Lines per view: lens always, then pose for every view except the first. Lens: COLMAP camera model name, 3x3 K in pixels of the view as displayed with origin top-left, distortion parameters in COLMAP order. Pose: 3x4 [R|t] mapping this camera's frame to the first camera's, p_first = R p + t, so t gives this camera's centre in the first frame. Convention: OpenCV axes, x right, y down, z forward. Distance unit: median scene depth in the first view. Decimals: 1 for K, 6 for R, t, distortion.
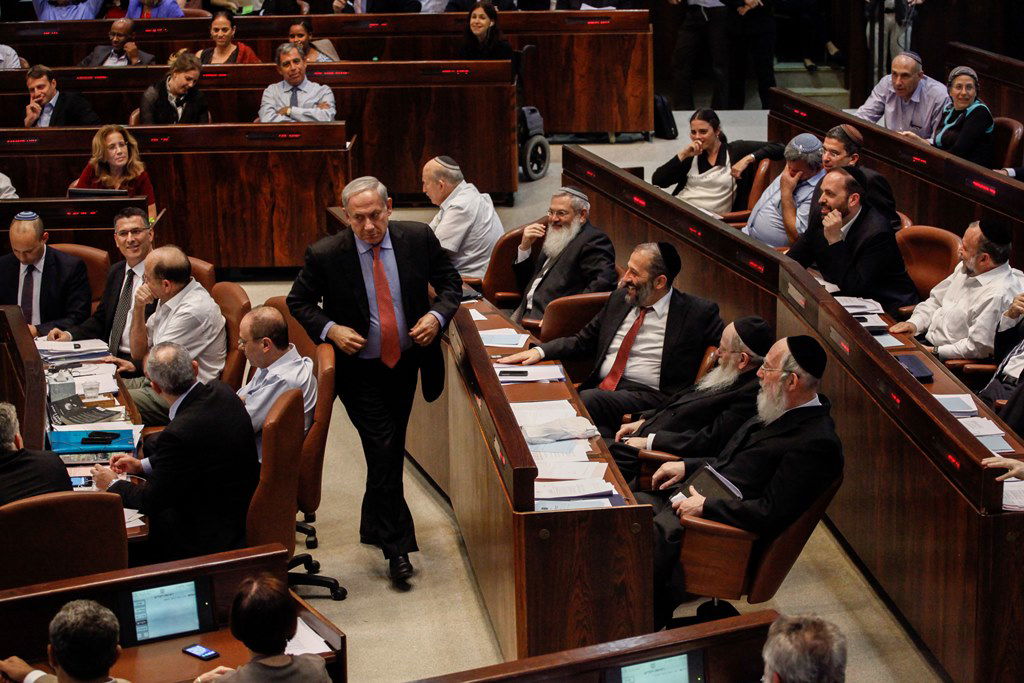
lens RADIAL K [[2281.4, 0, 512.0], [0, 2281.4, 341.5], [0, 0, 1]] dist [-0.046453, -0.268439]
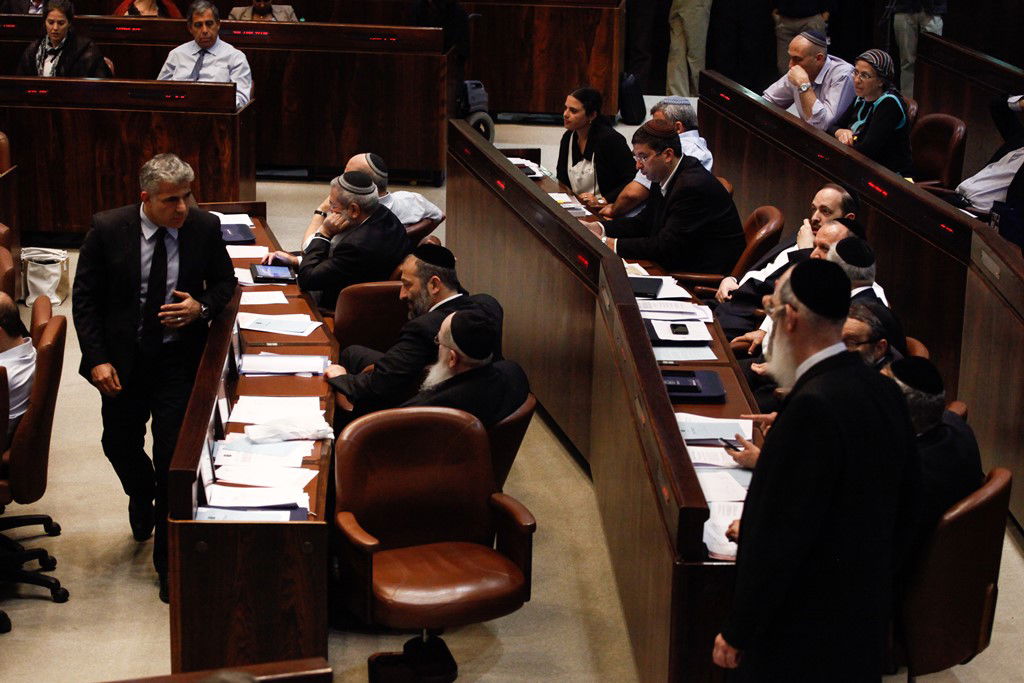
lens RADIAL K [[2284.1, 0, 512.0], [0, 2284.1, 341.5], [0, 0, 1]] dist [-0.012395, -0.107313]
pose [[0.993747, 0.060819, -0.093638, 0.132024], [-0.060431, 0.998148, 0.006975, -0.004975], [0.093888, -0.001273, 0.995582, 0.085288]]
